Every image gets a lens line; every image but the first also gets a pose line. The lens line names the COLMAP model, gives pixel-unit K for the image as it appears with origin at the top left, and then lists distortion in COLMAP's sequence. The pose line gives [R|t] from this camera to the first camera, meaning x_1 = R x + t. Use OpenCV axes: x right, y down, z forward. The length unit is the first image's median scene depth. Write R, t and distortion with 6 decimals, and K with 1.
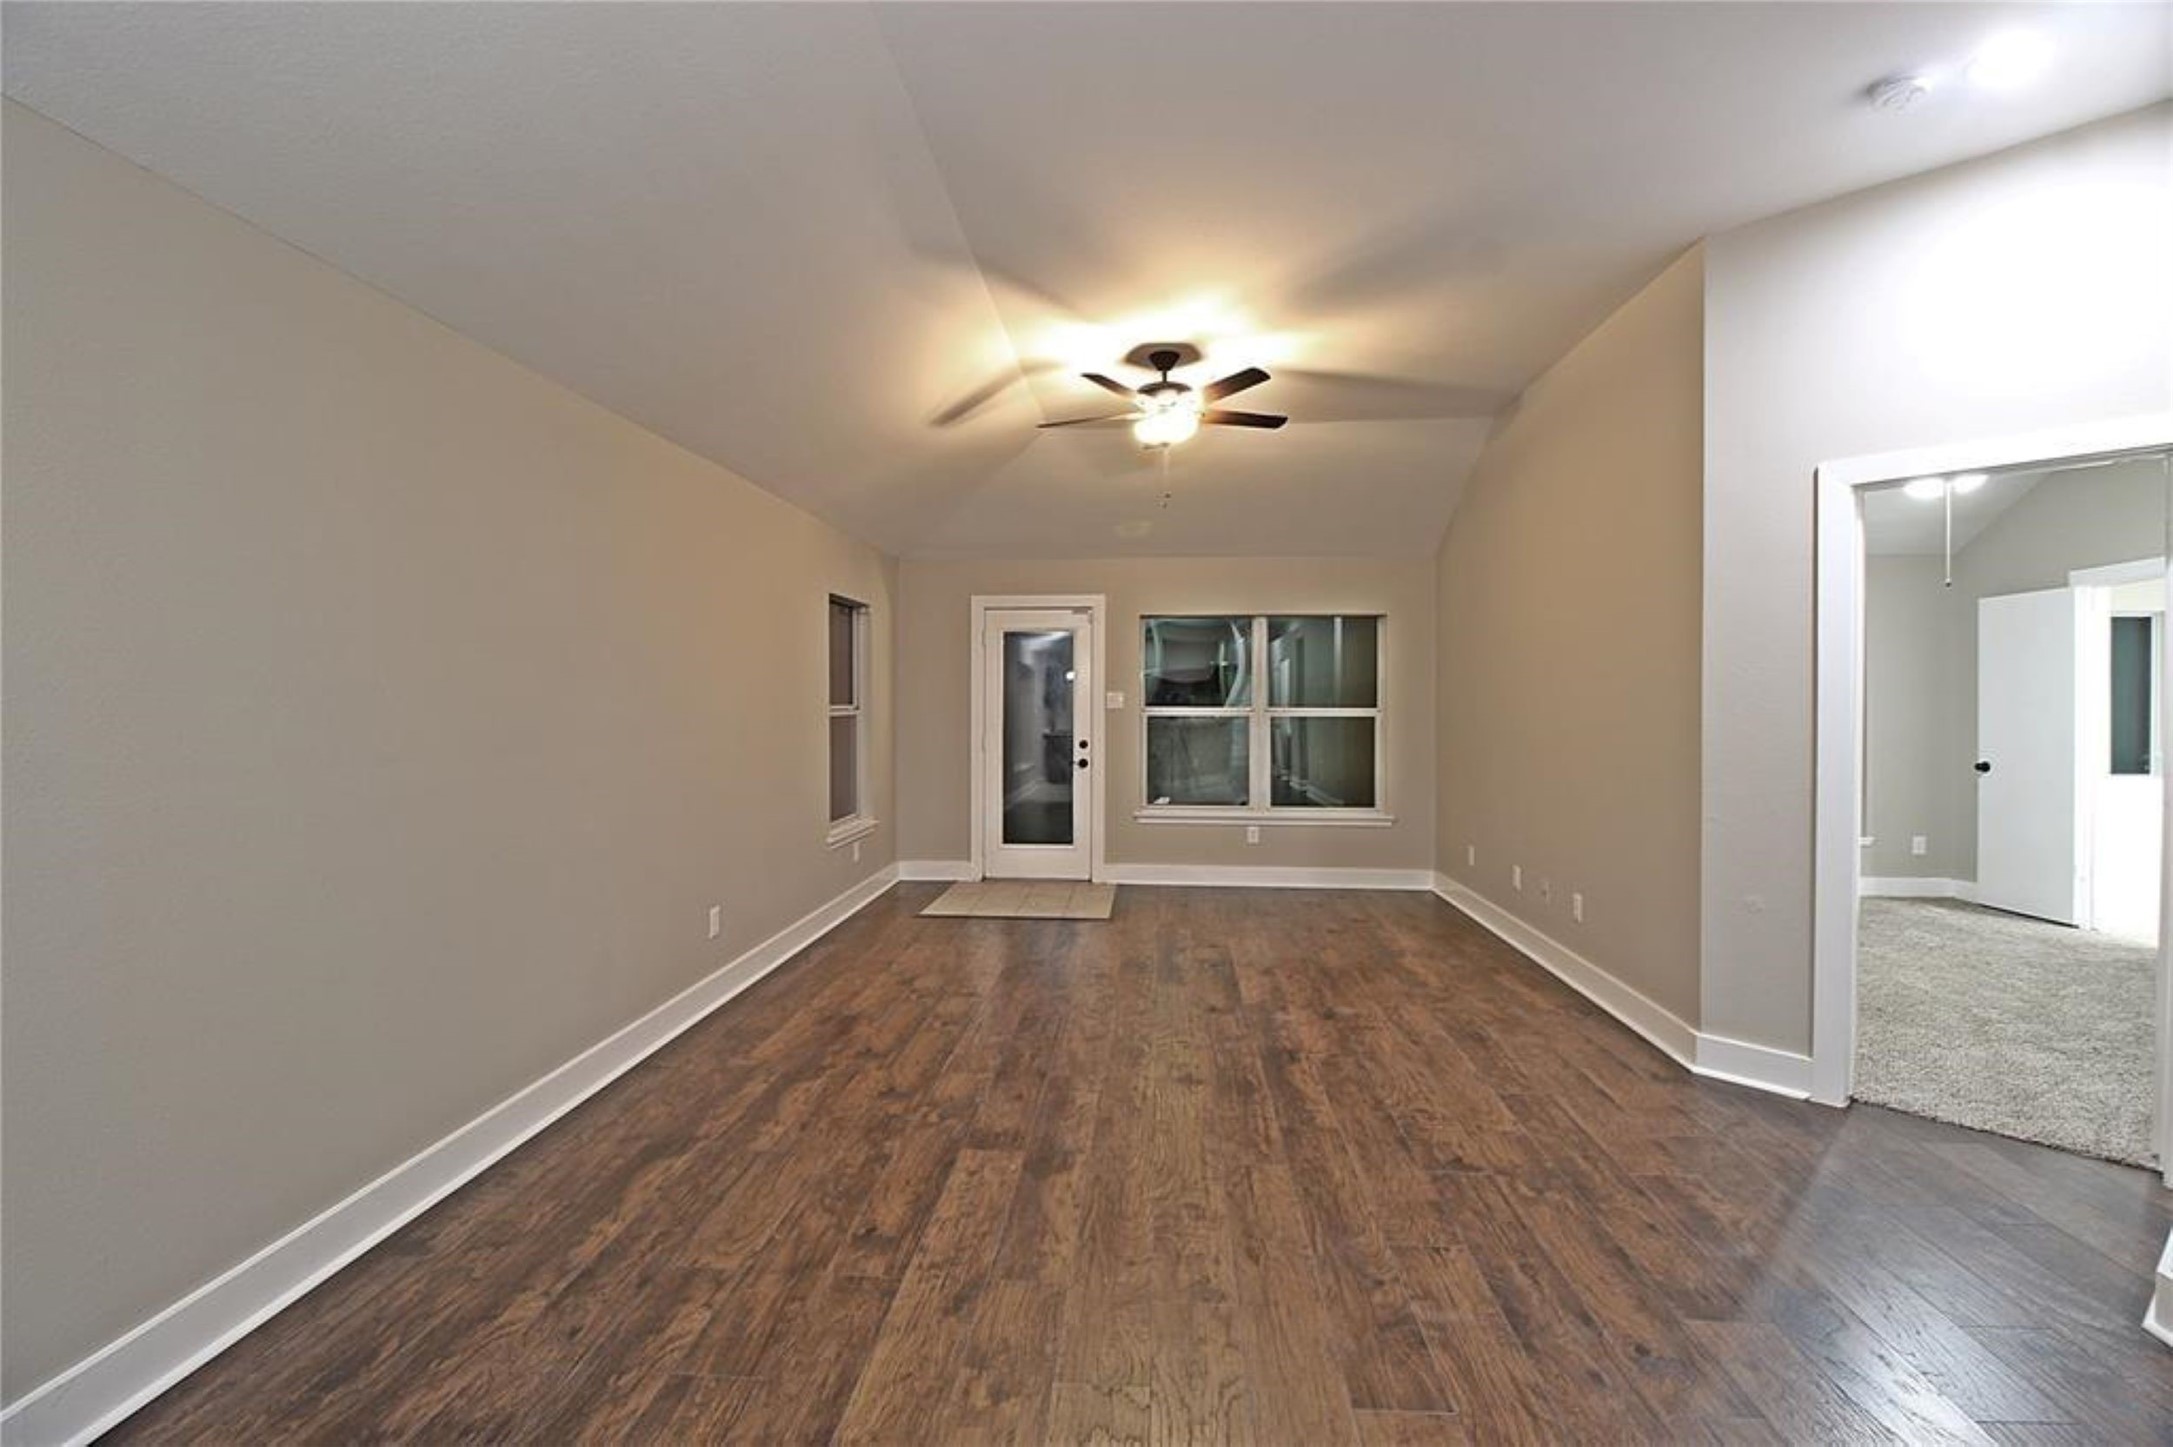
lens RADIAL K [[1012.3, 0, 1079.1], [0, 1012.3, 704.7], [0, 0, 1]] dist [0.002498, -0.015992]
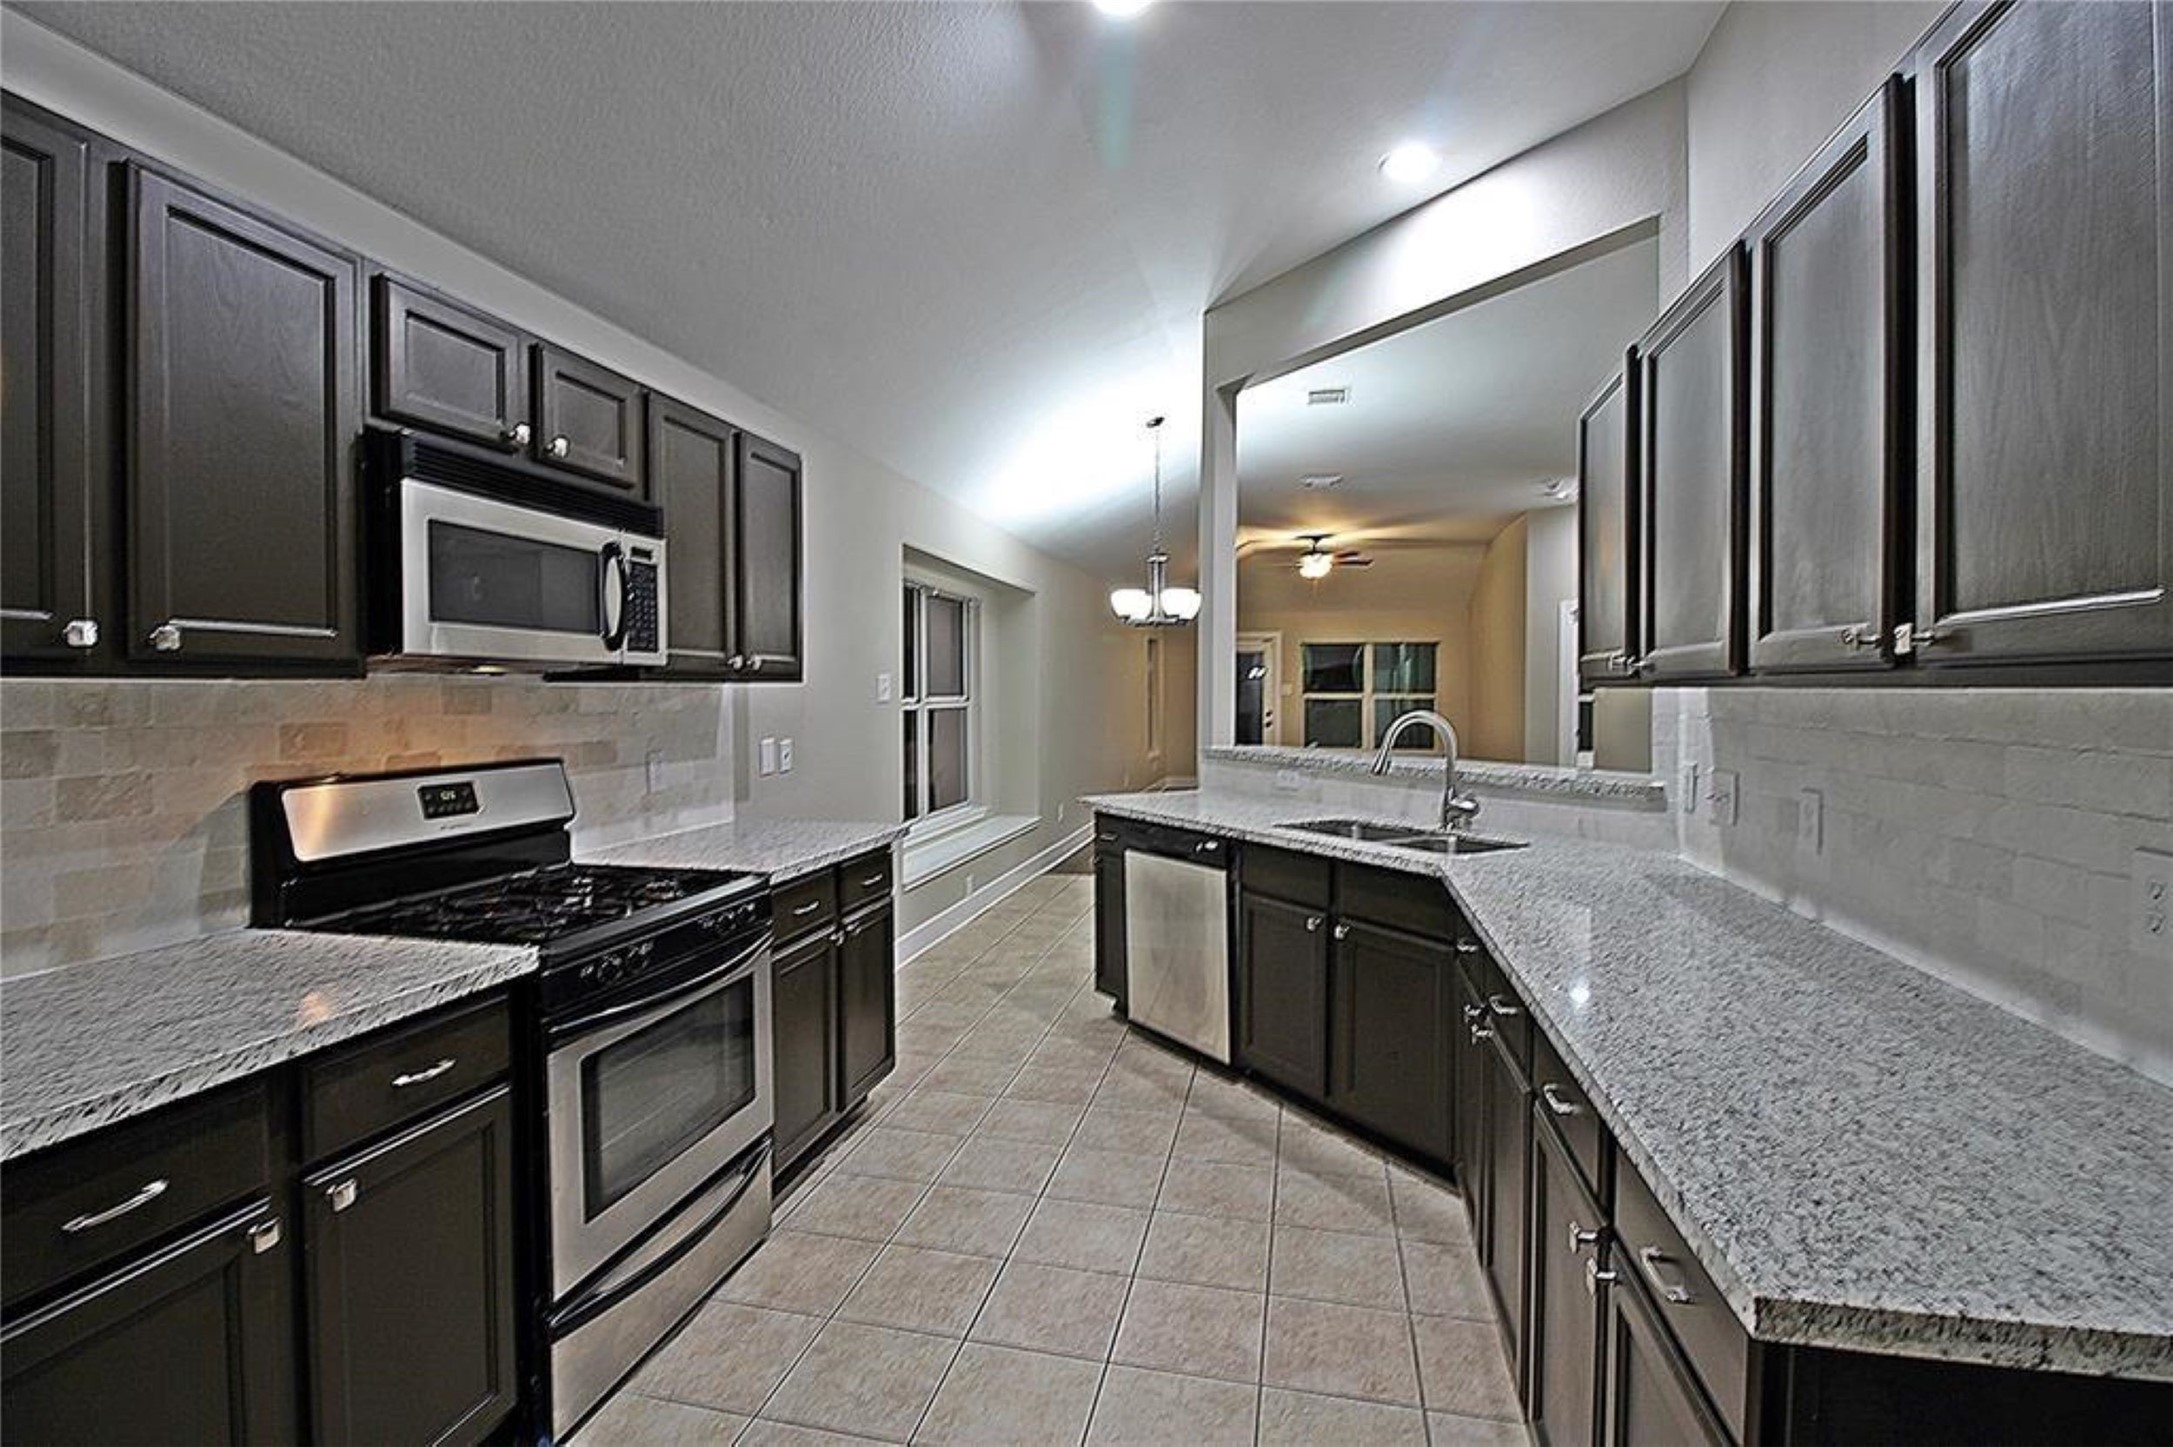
lens RADIAL K [[1012.3, 0, 1079.1], [0, 1012.3, 704.7], [0, 0, 1]] dist [0.002498, -0.015992]
pose [[0.989154, 0.001458, -0.146877, -0.066095], [0.000453, 0.999916, 0.012977, -0.001275], [0.146884, -0.012903, 0.989070, -0.856978]]
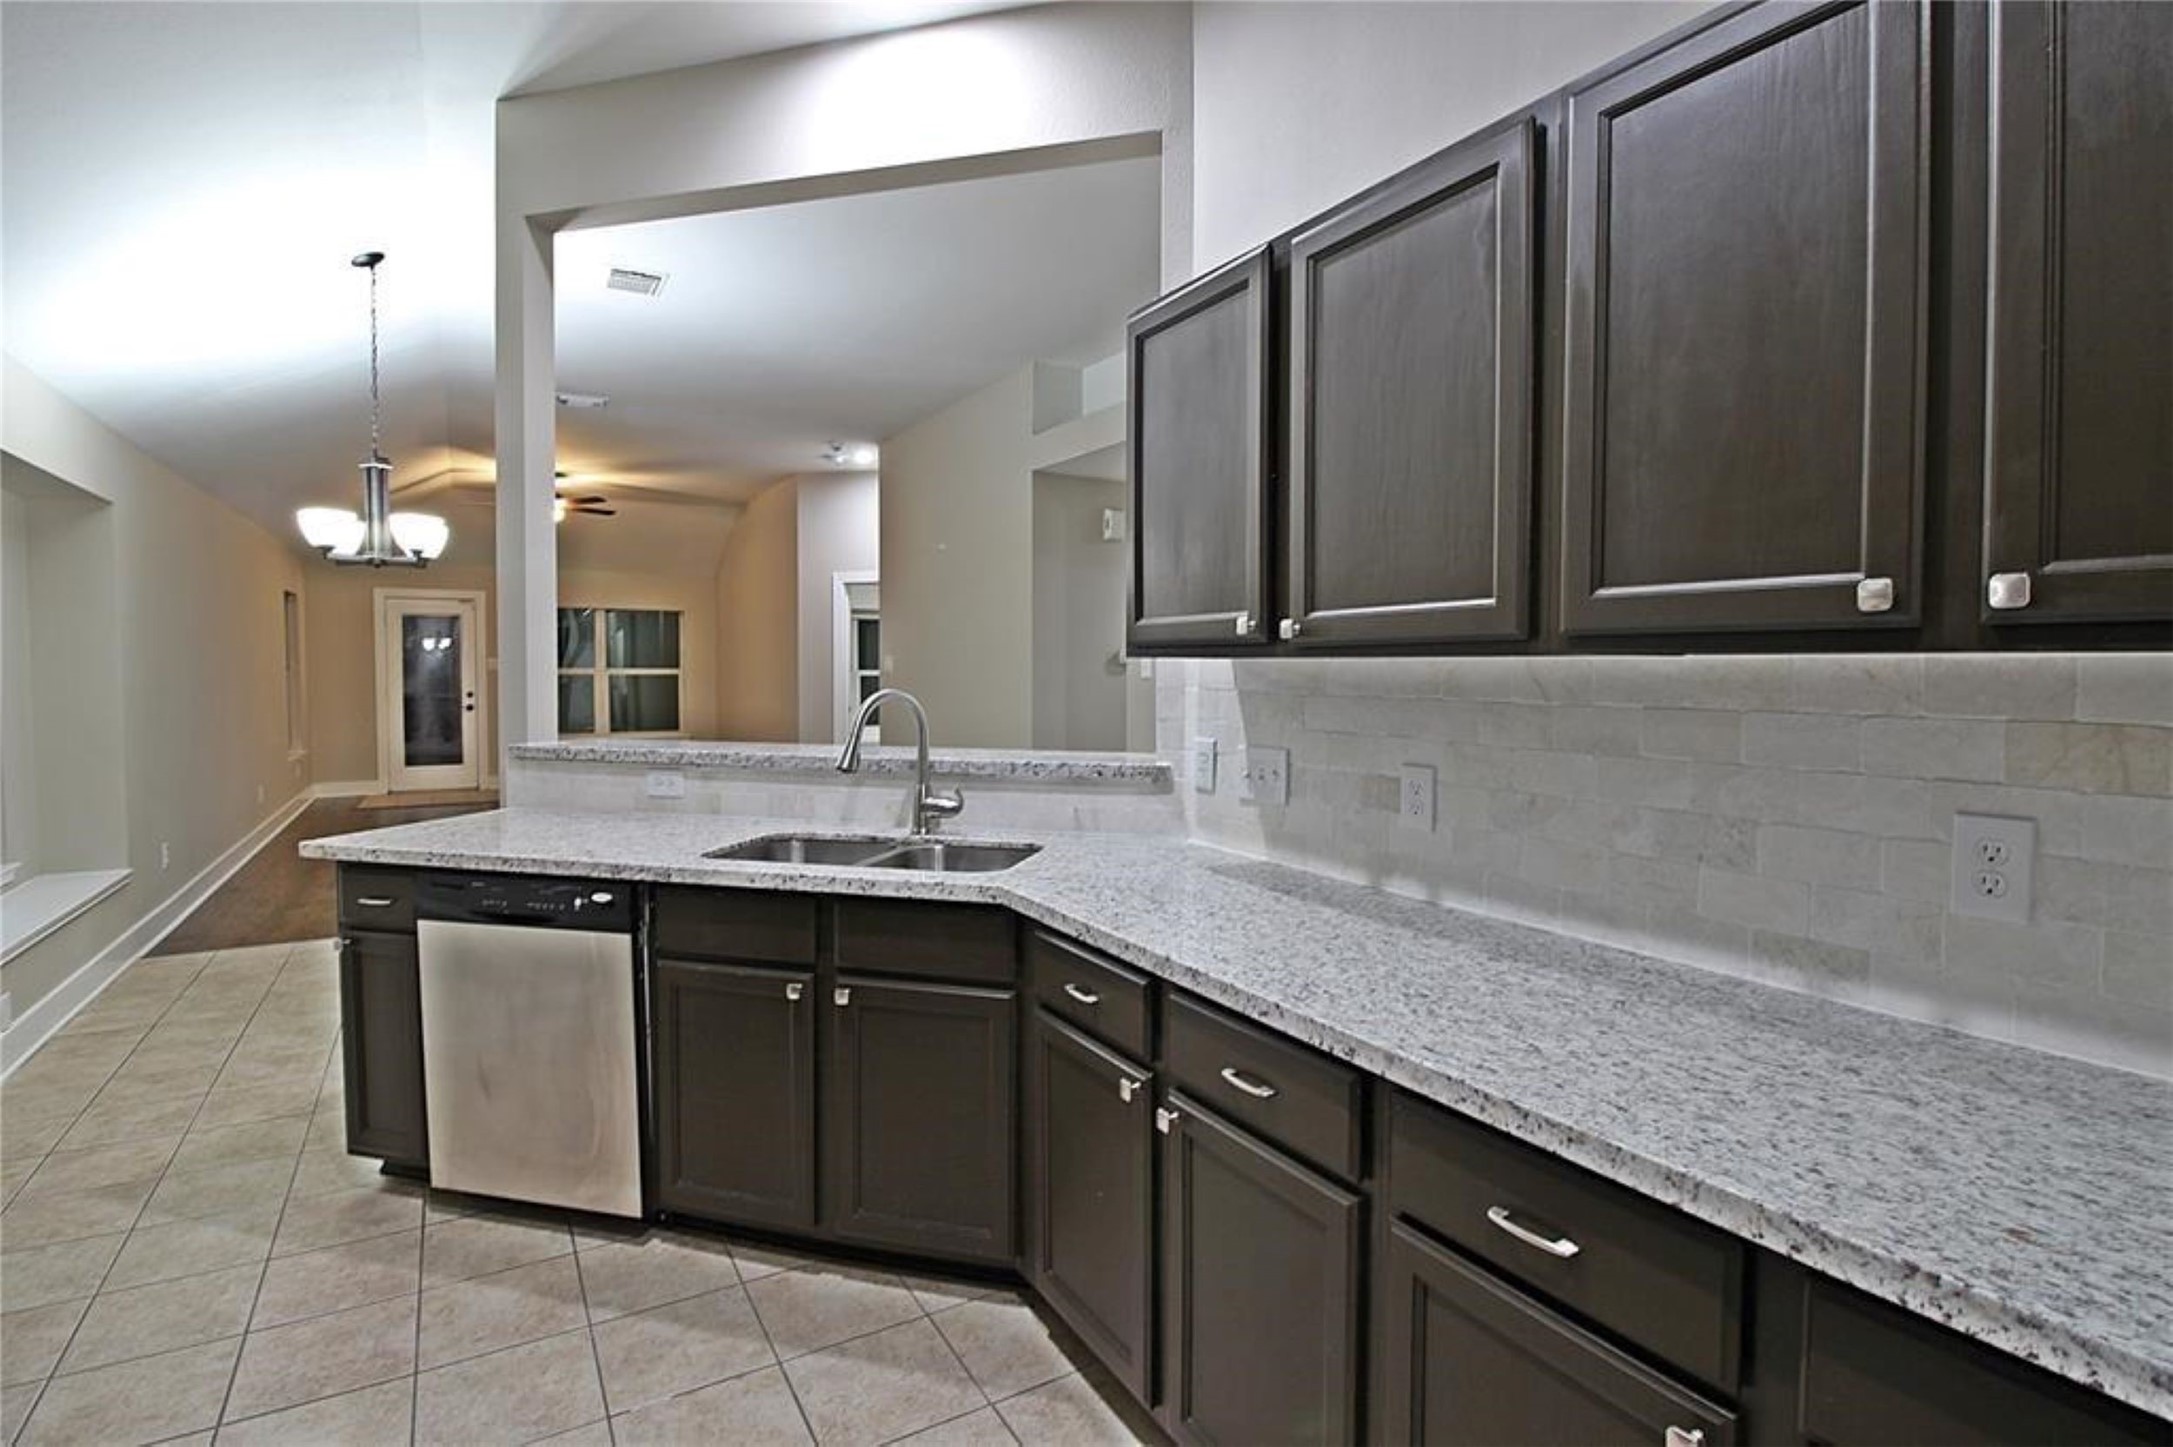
lens RADIAL K [[1047.5, 0, 1085.1], [0, 1047.5, 709.5], [0, 0, 1]] dist [0.002714, -0.016170]
pose [[0.817696, -0.022957, 0.575193, -0.137181], [-0.000146, 0.999196, 0.040087, 0.000561], [-0.575651, -0.032863, 0.817035, -0.723575]]
